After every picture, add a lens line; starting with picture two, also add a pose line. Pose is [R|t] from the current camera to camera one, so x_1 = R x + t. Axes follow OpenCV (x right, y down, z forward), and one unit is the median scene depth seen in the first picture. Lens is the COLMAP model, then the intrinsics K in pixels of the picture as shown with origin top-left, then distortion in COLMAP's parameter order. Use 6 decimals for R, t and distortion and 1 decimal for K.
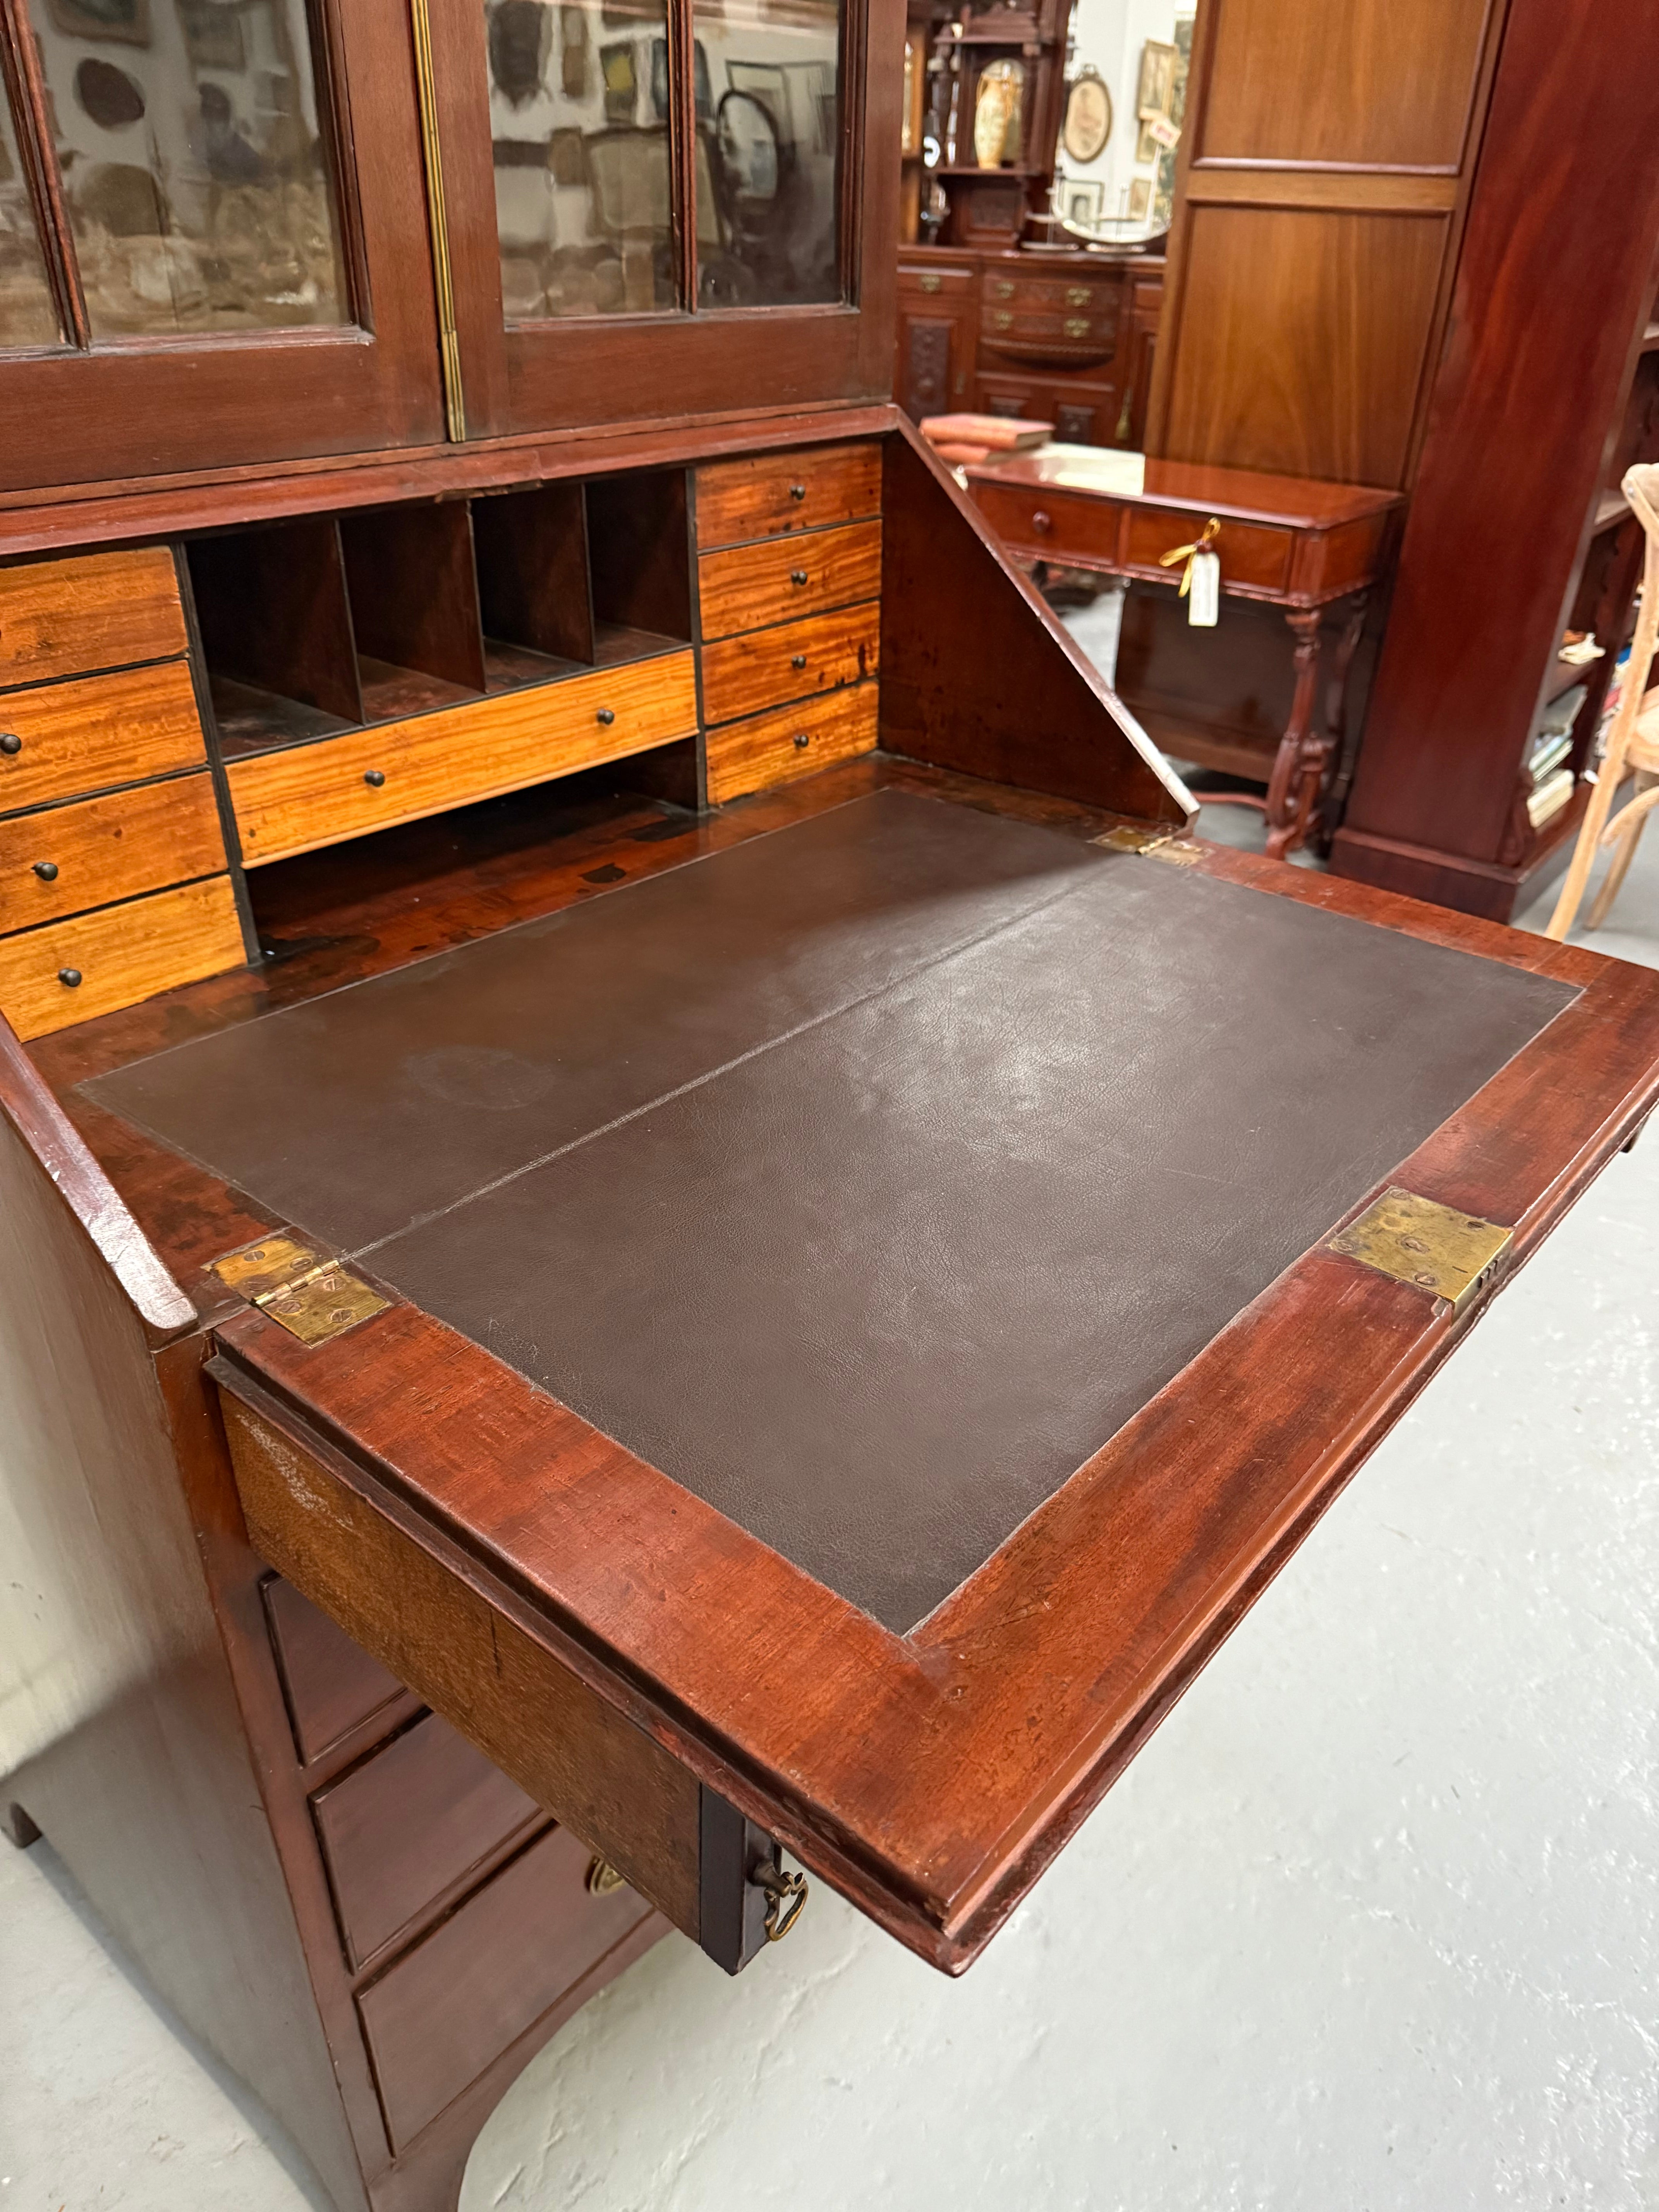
lens RADIAL K [[1561.7, 0, 771.2], [0, 1561.7, 1110.6], [0, 0, 1]] dist [0.006085, 0.002776]
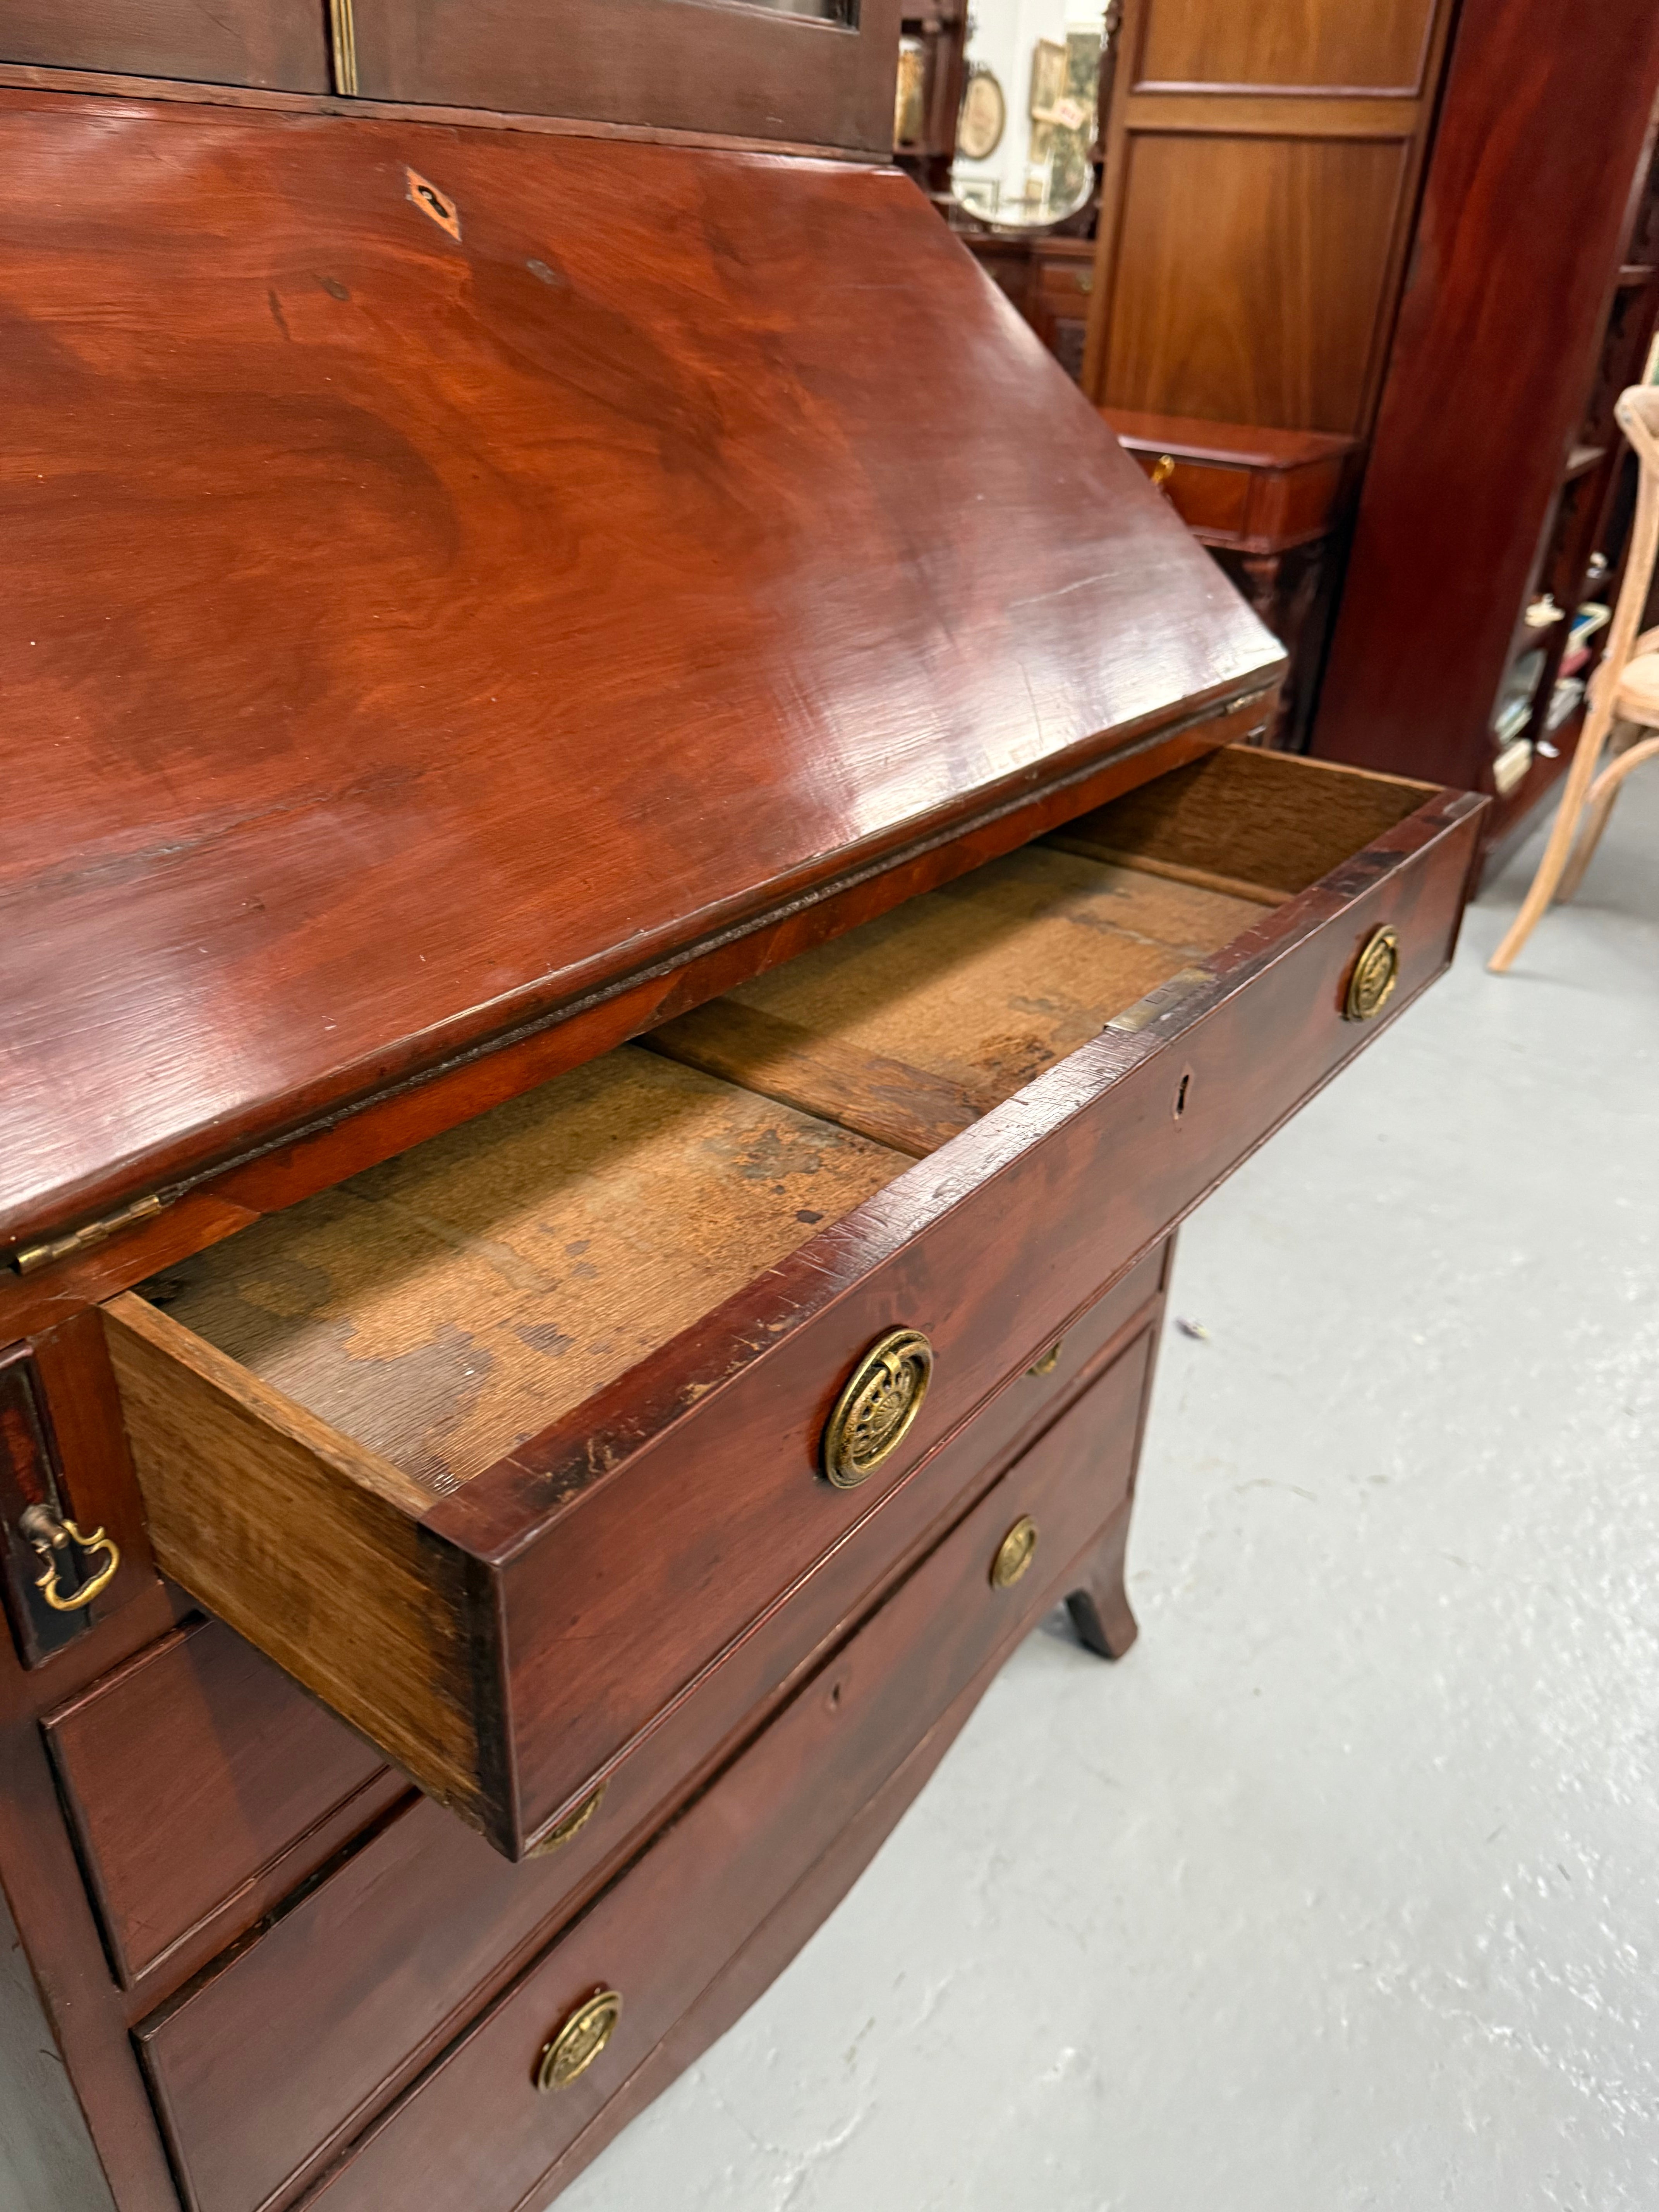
lens RADIAL K [[1563.8, 0, 751.9], [0, 1563.8, 1112.3], [0, 0, 1]] dist [0.002906, -0.005944]
pose [[0.998103, -0.007785, 0.061074, -0.021847], [0.008539, 0.999890, -0.012099, 0.018851], [-0.060973, 0.012598, 0.998060, 0.097440]]
